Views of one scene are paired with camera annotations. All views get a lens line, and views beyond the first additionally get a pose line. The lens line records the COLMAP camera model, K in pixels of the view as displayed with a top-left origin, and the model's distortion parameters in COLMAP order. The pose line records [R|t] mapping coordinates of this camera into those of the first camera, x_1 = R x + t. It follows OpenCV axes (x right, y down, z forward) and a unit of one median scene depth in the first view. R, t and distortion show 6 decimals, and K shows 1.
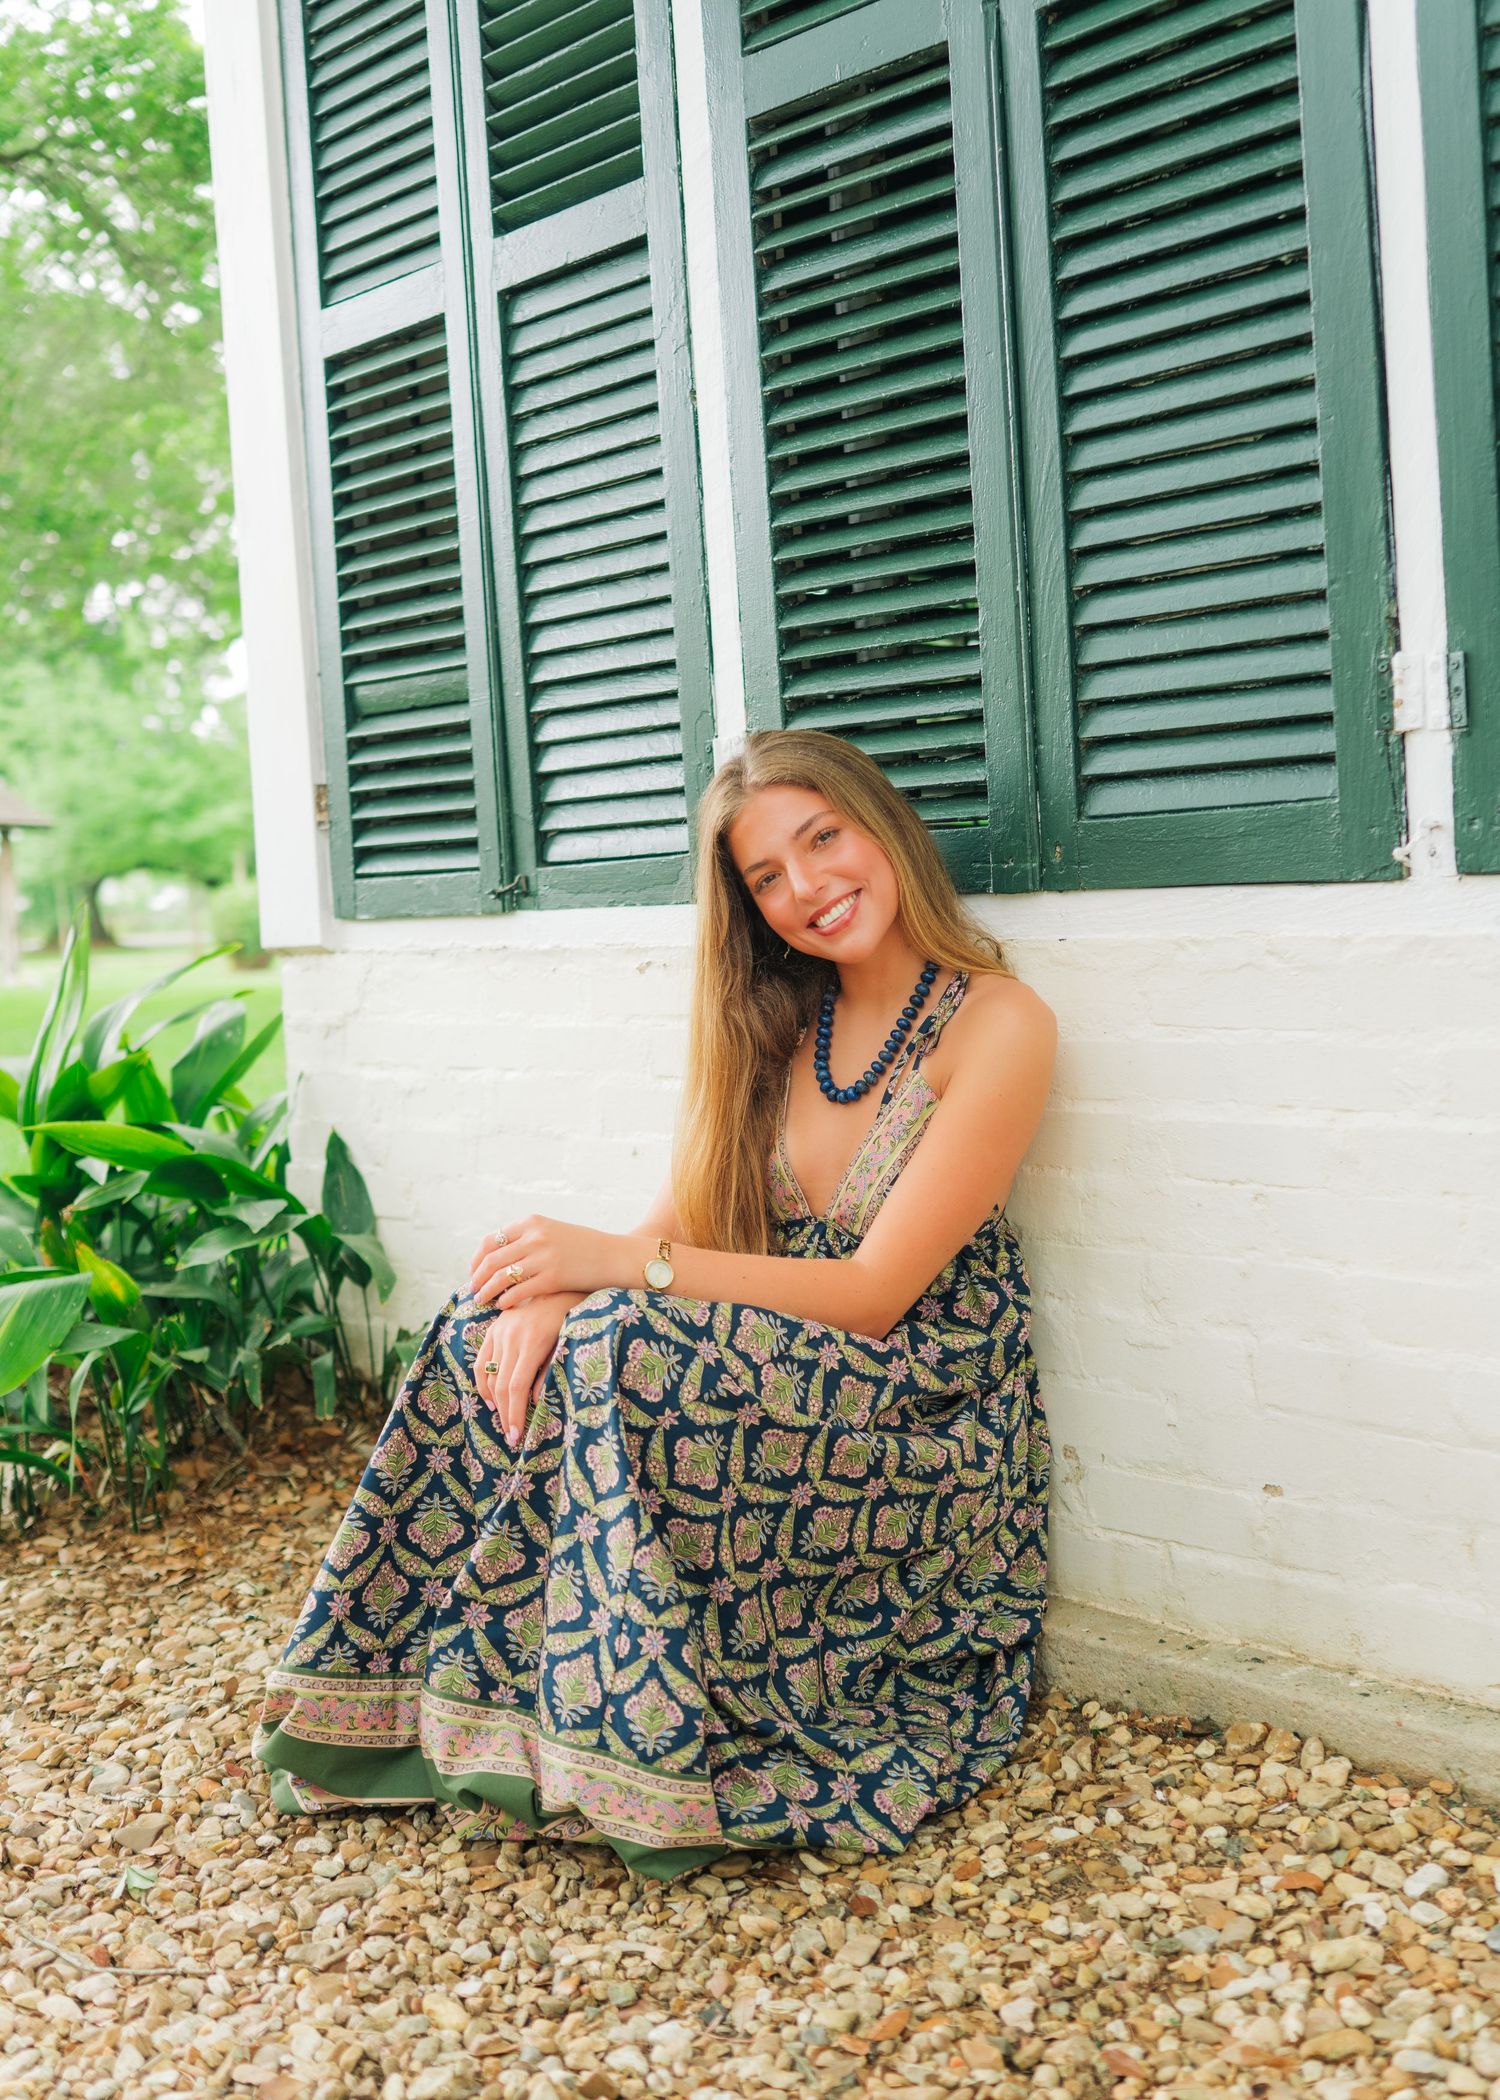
lens RADIAL K [[2281.1, 0, 799.7], [0, 2281.1, 951.4], [0, 0, 1]] dist [-0.016115, 0.000000]
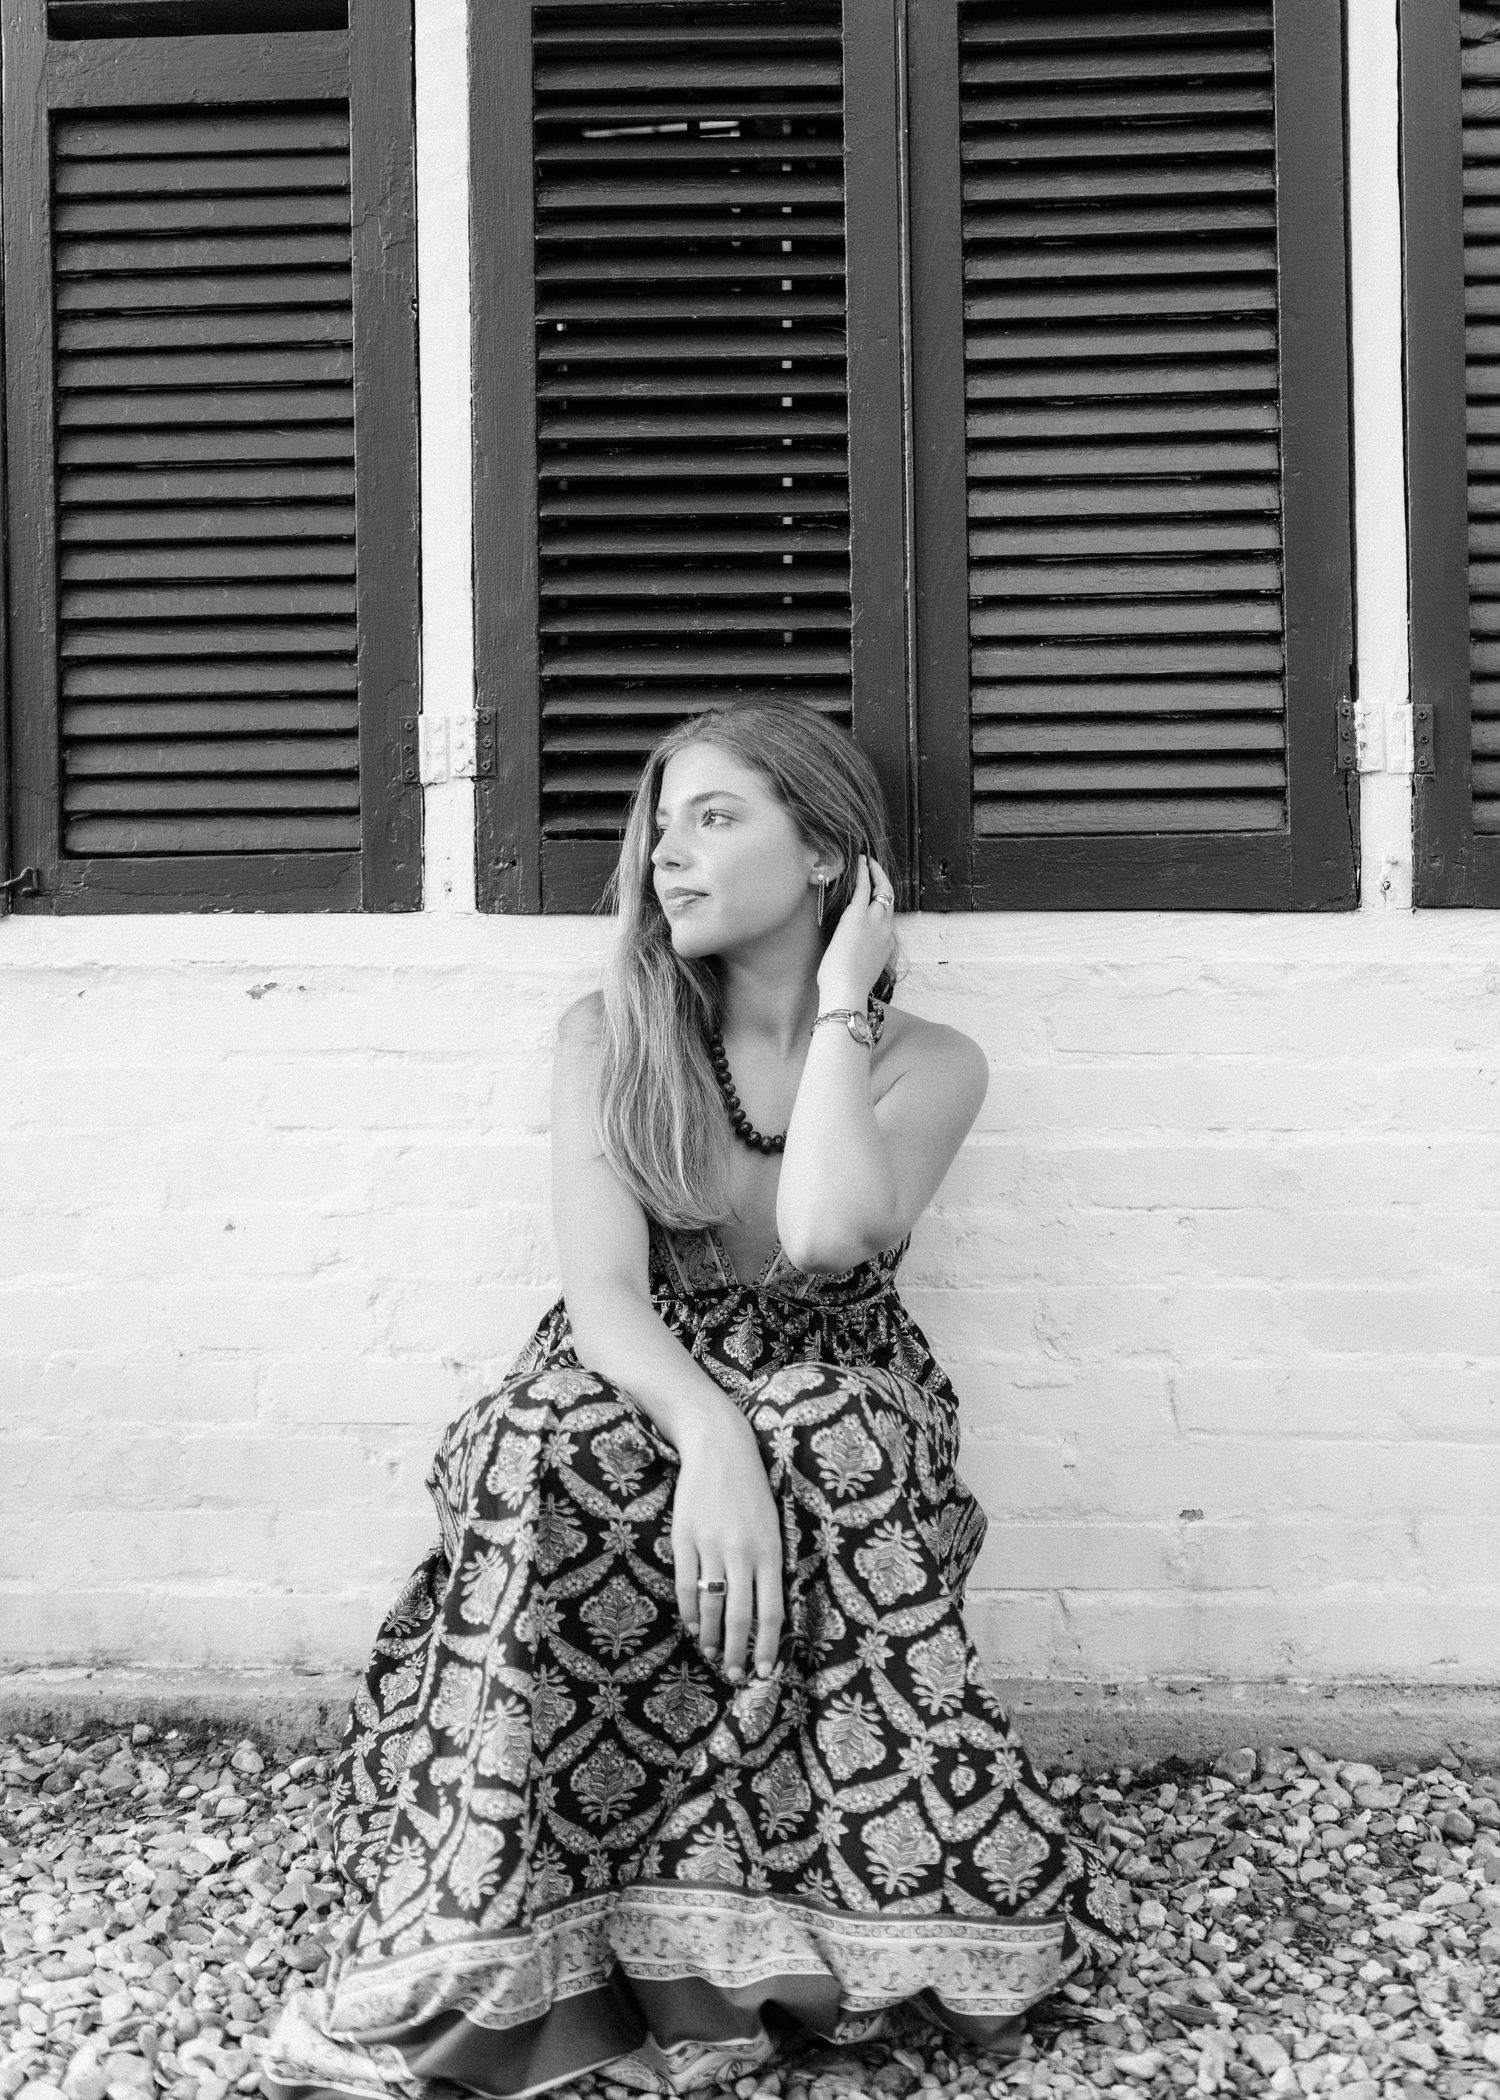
lens RADIAL K [[2281.1, 0, 776.7], [0, 2281.1, 929.2], [0, 0, 1]] dist [-0.016115, 0.000000]
pose [[0.730388, 0.050766, 0.681143, -0.635030], [-0.008429, 0.997828, -0.065330, 0.047501], [-0.682980, 0.041975, 0.729230, 0.391863]]
